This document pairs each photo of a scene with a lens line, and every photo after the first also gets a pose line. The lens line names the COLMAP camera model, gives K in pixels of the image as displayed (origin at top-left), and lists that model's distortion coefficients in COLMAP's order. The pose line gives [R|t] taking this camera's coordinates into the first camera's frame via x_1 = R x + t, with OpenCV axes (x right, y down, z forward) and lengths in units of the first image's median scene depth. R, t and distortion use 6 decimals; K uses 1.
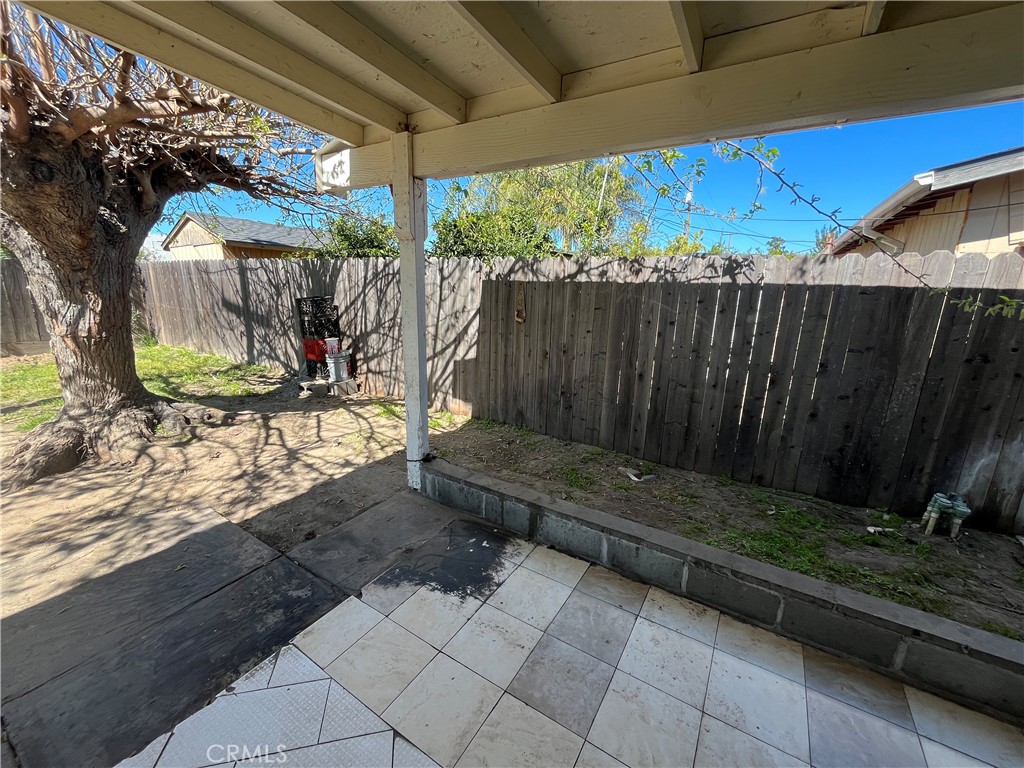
lens RADIAL K [[413.9, 0, 510.7], [0, 413.9, 383.8], [0, 0, 1]] dist [-0.003263, -0.000044]
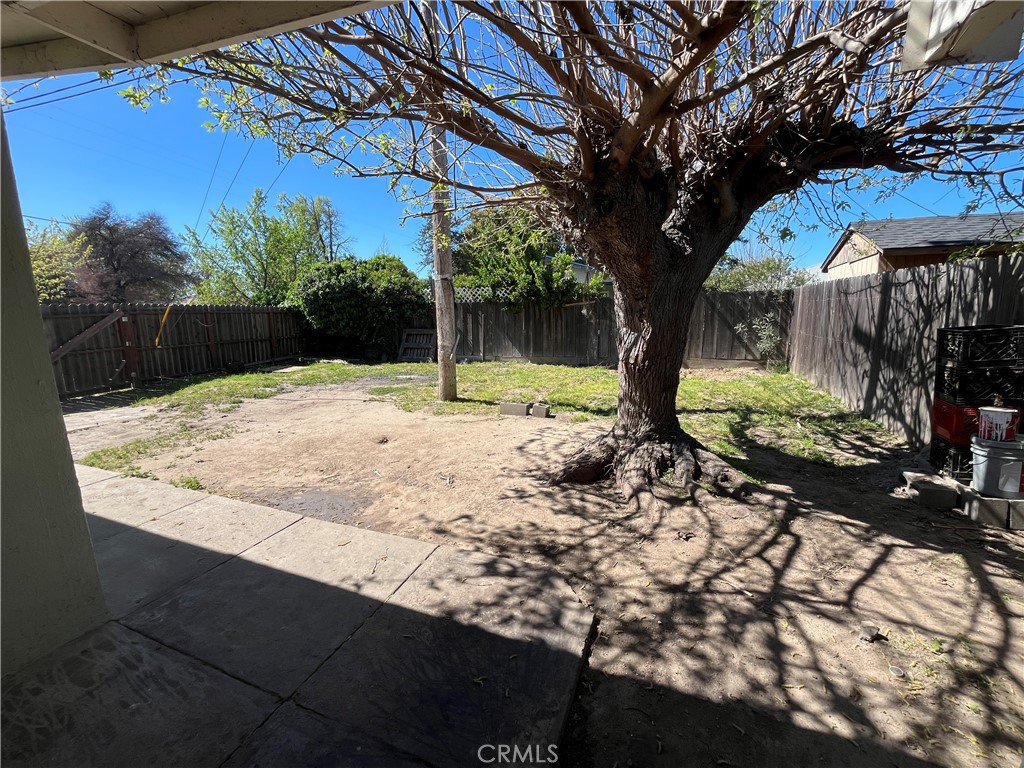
lens RADIAL K [[413.9, 0, 510.7], [0, 413.9, 383.8], [0, 0, 1]] dist [-0.003263, -0.000044]
pose [[0.171343, 0.146557, -0.974250, -0.075177], [-0.202512, 0.972997, 0.110752, -0.105953], [0.964173, 0.178321, 0.196396, 0.465985]]
